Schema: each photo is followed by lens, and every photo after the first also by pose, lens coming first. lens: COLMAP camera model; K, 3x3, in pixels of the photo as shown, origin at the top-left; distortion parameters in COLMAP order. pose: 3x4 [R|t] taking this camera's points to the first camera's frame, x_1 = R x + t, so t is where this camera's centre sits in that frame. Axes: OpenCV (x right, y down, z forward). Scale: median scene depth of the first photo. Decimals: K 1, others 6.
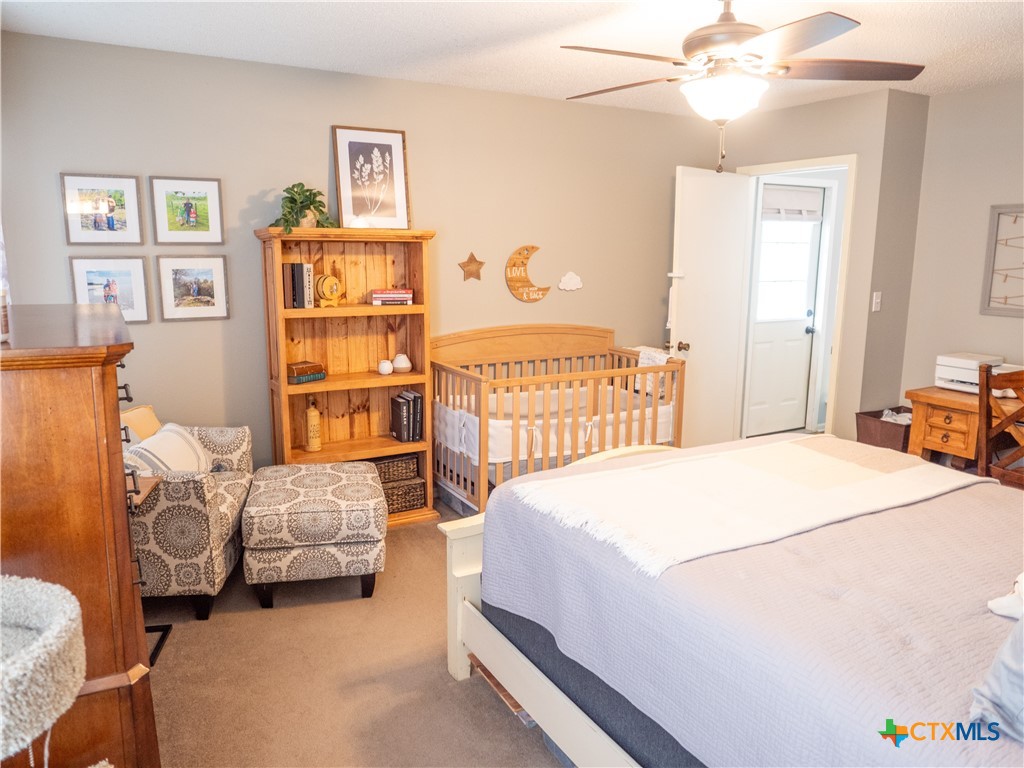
lens RADIAL K [[736.3, 0, 510.1], [0, 736.3, 382.0], [0, 0, 1]] dist [-0.020861, 0.005725]
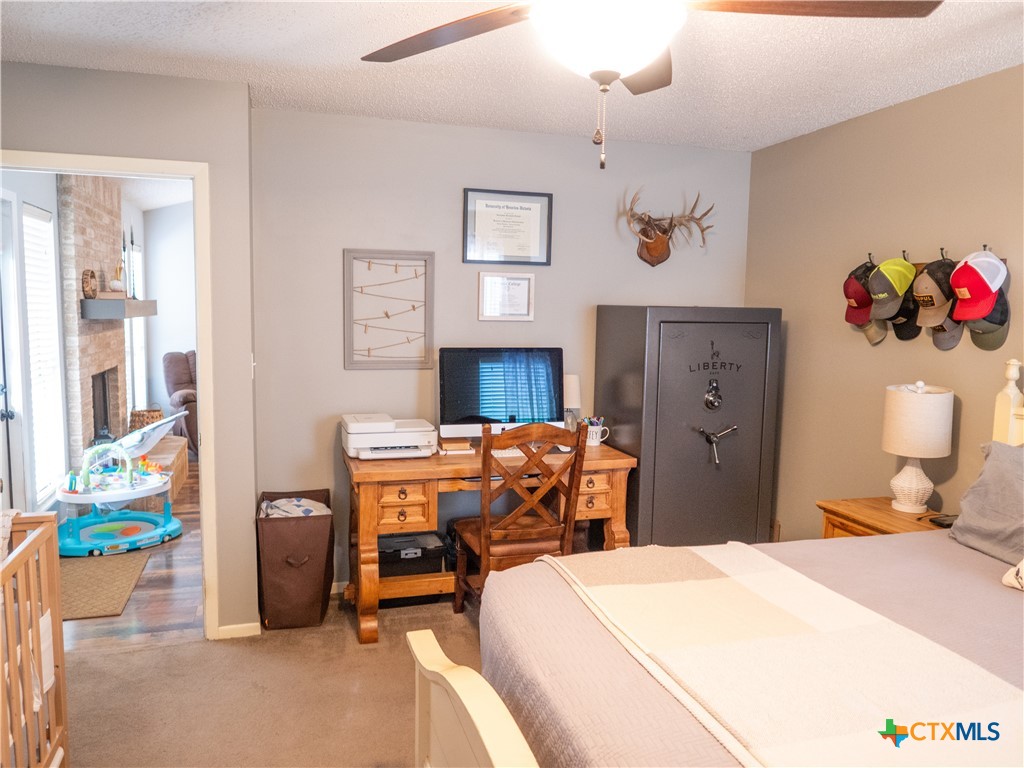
lens RADIAL K [[736.3, 0, 512.9], [0, 736.3, 385.3], [0, 0, 1]] dist [-0.020861, 0.005725]
pose [[0.214078, -0.111348, 0.970450, -0.105266], [0.158290, 0.984305, 0.078020, -0.063914], [-0.963906, 0.136910, 0.228343, 0.344724]]
